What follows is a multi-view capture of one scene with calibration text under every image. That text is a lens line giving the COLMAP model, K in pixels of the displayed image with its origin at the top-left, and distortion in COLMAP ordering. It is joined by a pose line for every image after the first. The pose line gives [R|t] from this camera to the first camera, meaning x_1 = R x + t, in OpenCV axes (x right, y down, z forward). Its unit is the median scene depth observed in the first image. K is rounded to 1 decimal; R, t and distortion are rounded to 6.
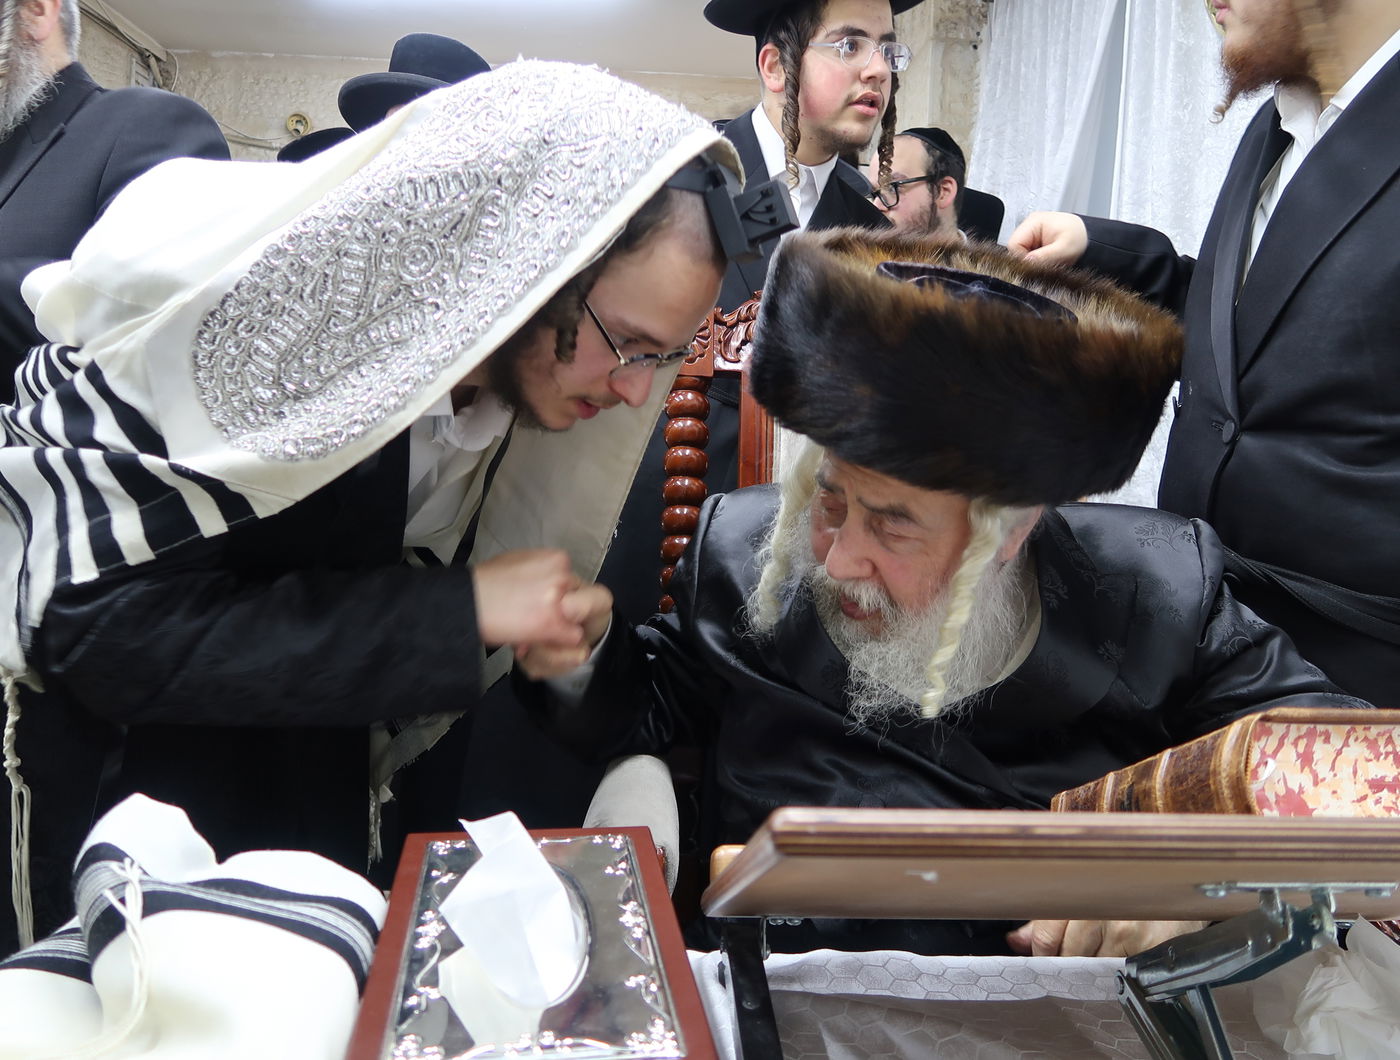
lens RADIAL K [[1086.4, 0, 700.0], [0, 1086.4, 530.0], [0, 0, 1]] dist [-0.026267, 0.004023]
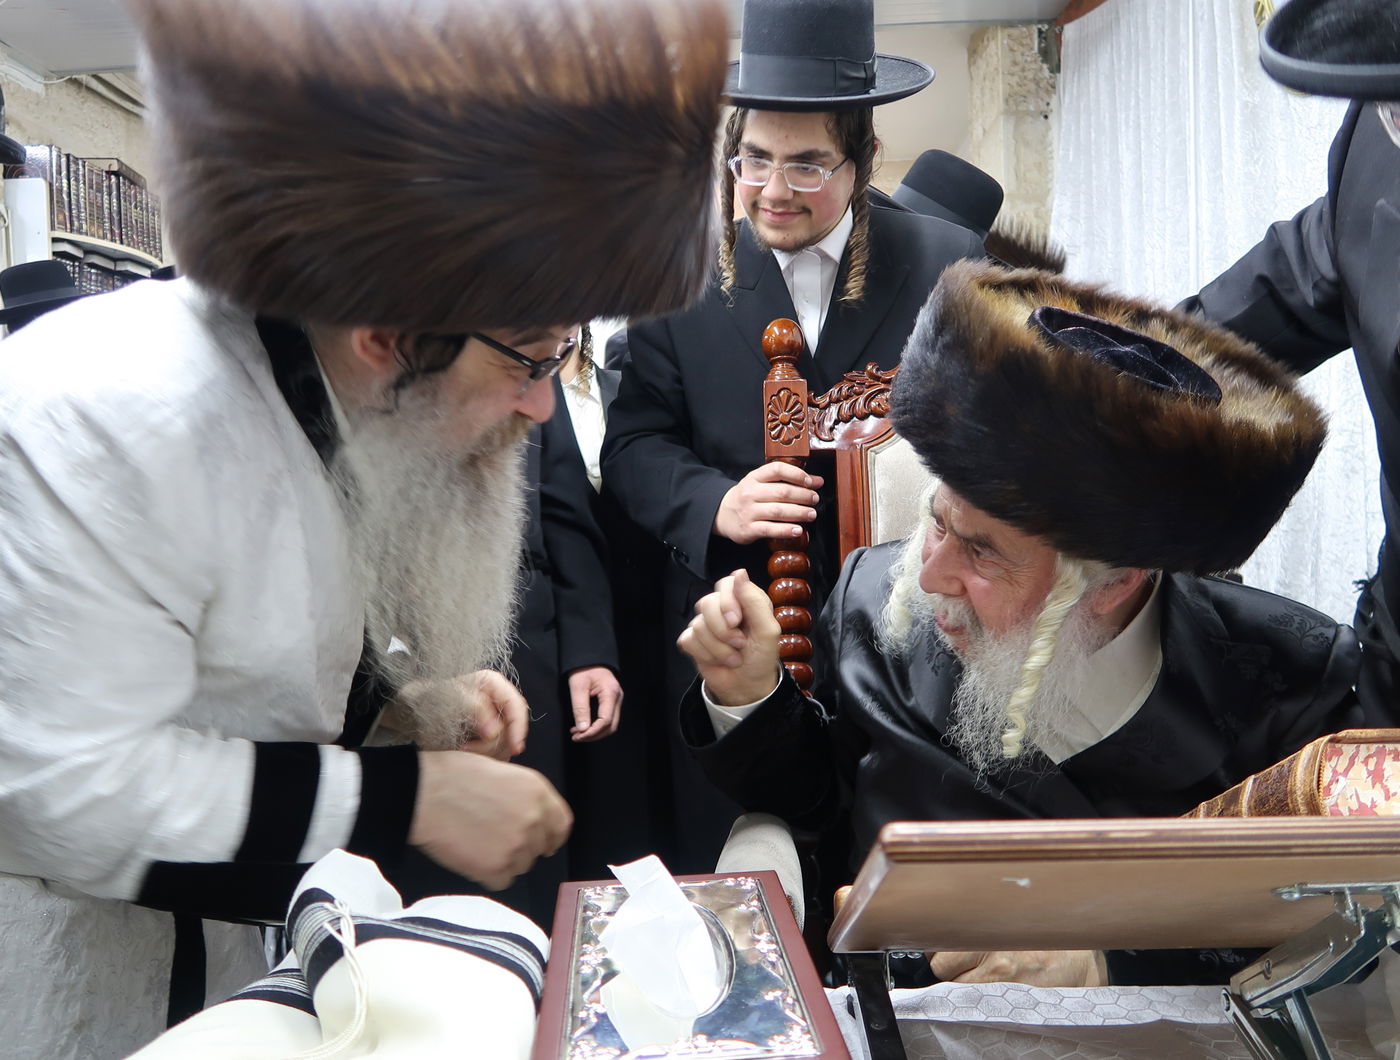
lens RADIAL K [[1086.4, 0, 700.0], [0, 1086.4, 530.0], [0, 0, 1]] dist [-0.026267, 0.004023]
pose [[0.993951, -0.059496, -0.092315, -0.001860], [0.052787, 0.995898, -0.073492, 0.008238], [0.096309, 0.068175, 0.993014, -0.147258]]
